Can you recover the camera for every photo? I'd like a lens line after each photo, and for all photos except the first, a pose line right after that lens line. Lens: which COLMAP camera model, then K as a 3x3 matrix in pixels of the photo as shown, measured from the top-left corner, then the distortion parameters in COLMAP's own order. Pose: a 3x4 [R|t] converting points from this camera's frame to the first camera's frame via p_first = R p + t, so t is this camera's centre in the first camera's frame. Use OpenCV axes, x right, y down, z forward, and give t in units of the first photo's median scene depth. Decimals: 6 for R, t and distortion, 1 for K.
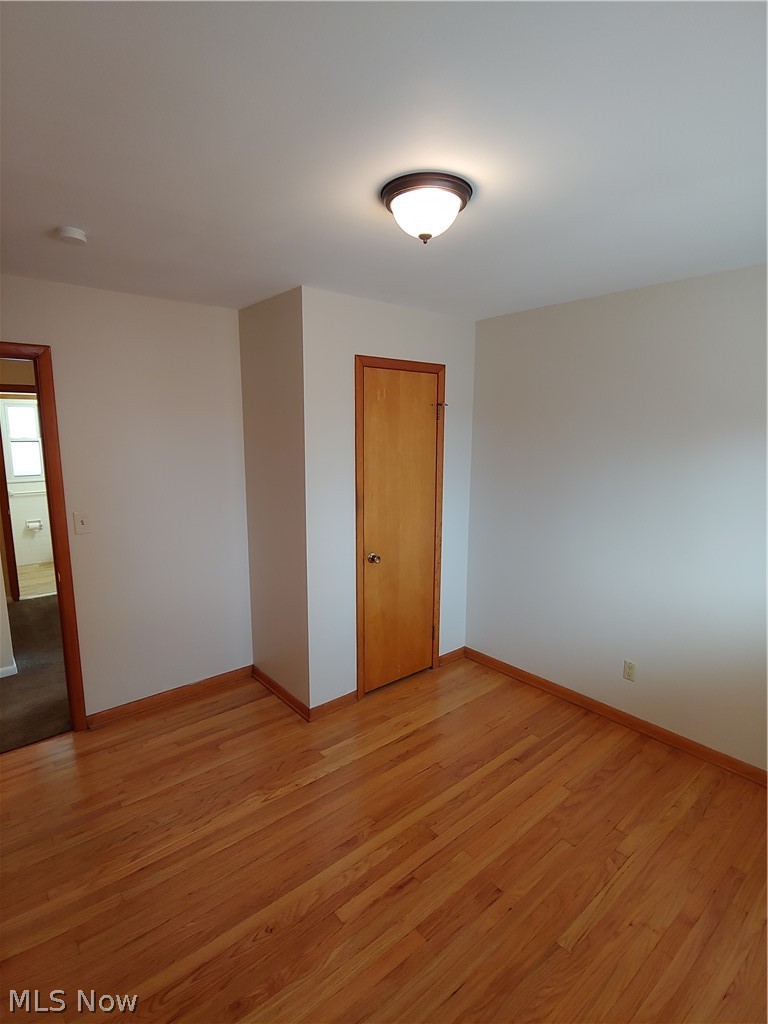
lens RADIAL K [[505.8, 0, 384.3], [0, 505.8, 510.3], [0, 0, 1]] dist [-0.010876, -0.010634]
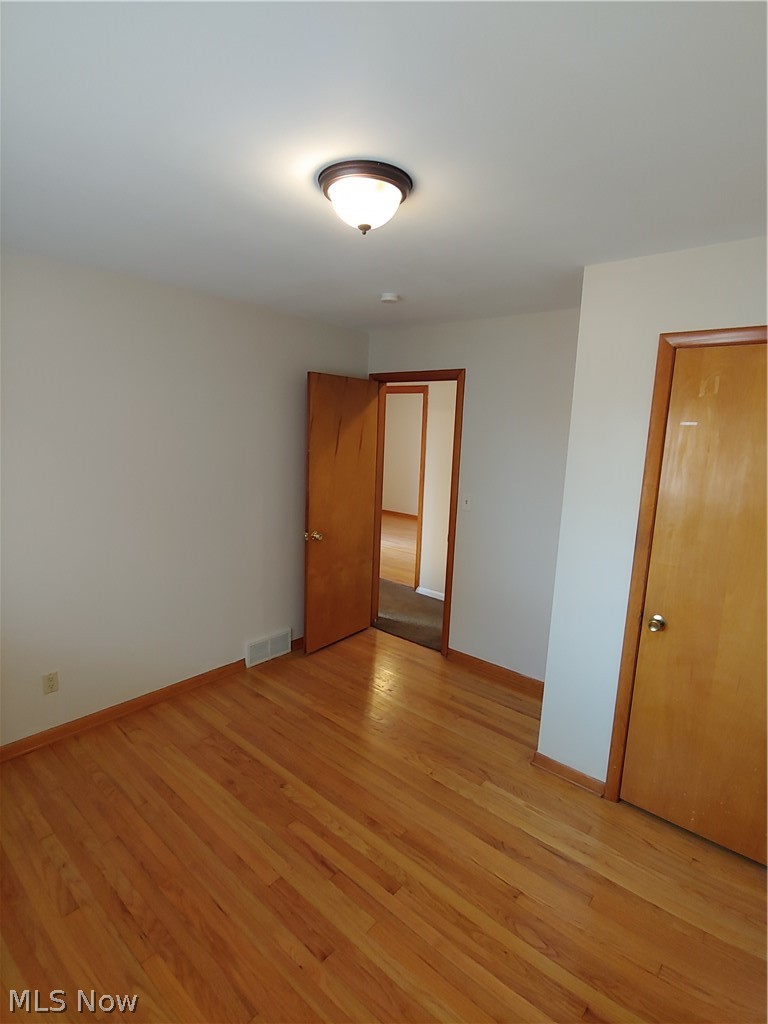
lens RADIAL K [[505.8, 0, 379.2], [0, 505.8, 513.6], [0, 0, 1]] dist [-0.010876, -0.010634]
pose [[0.150048, 0.166565, -0.974547, 0.924278], [-0.191398, 0.971953, 0.136653, -0.121854], [0.969975, 0.166022, 0.177720, 0.781234]]
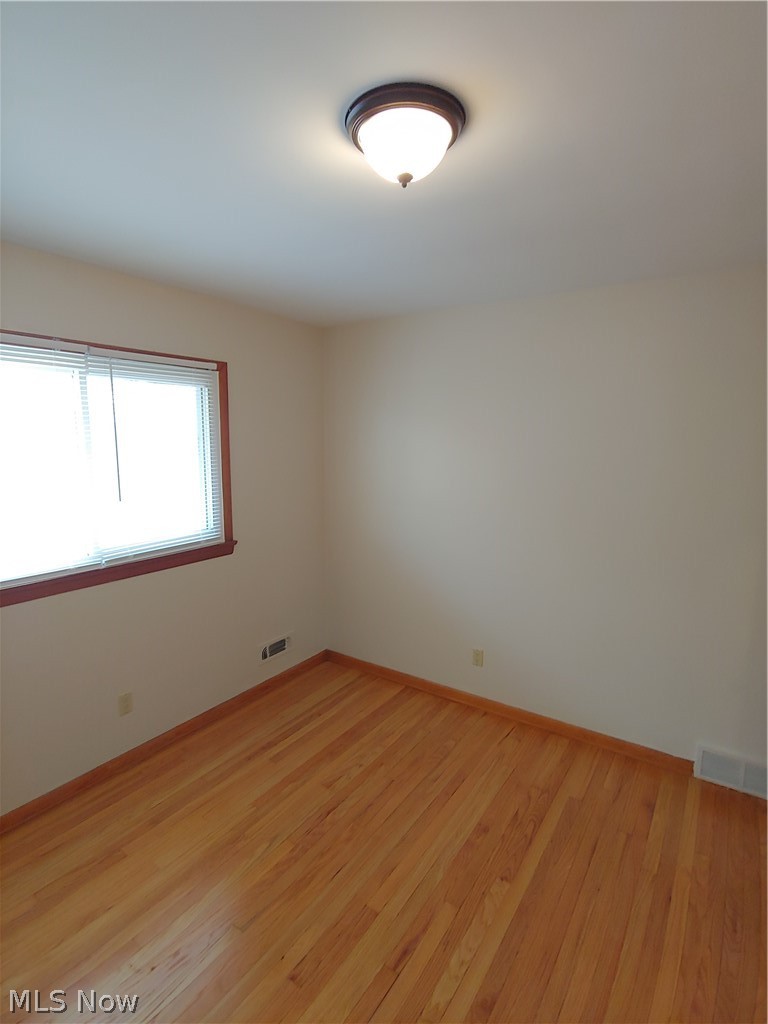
lens RADIAL K [[505.8, 0, 379.8], [0, 505.8, 513.2], [0, 0, 1]] dist [-0.010876, -0.010634]
pose [[-0.965136, 0.027685, -0.260283, 0.272276], [-0.051299, 0.955101, 0.291806, -0.228679], [0.256675, 0.294985, -0.920381, 1.517927]]
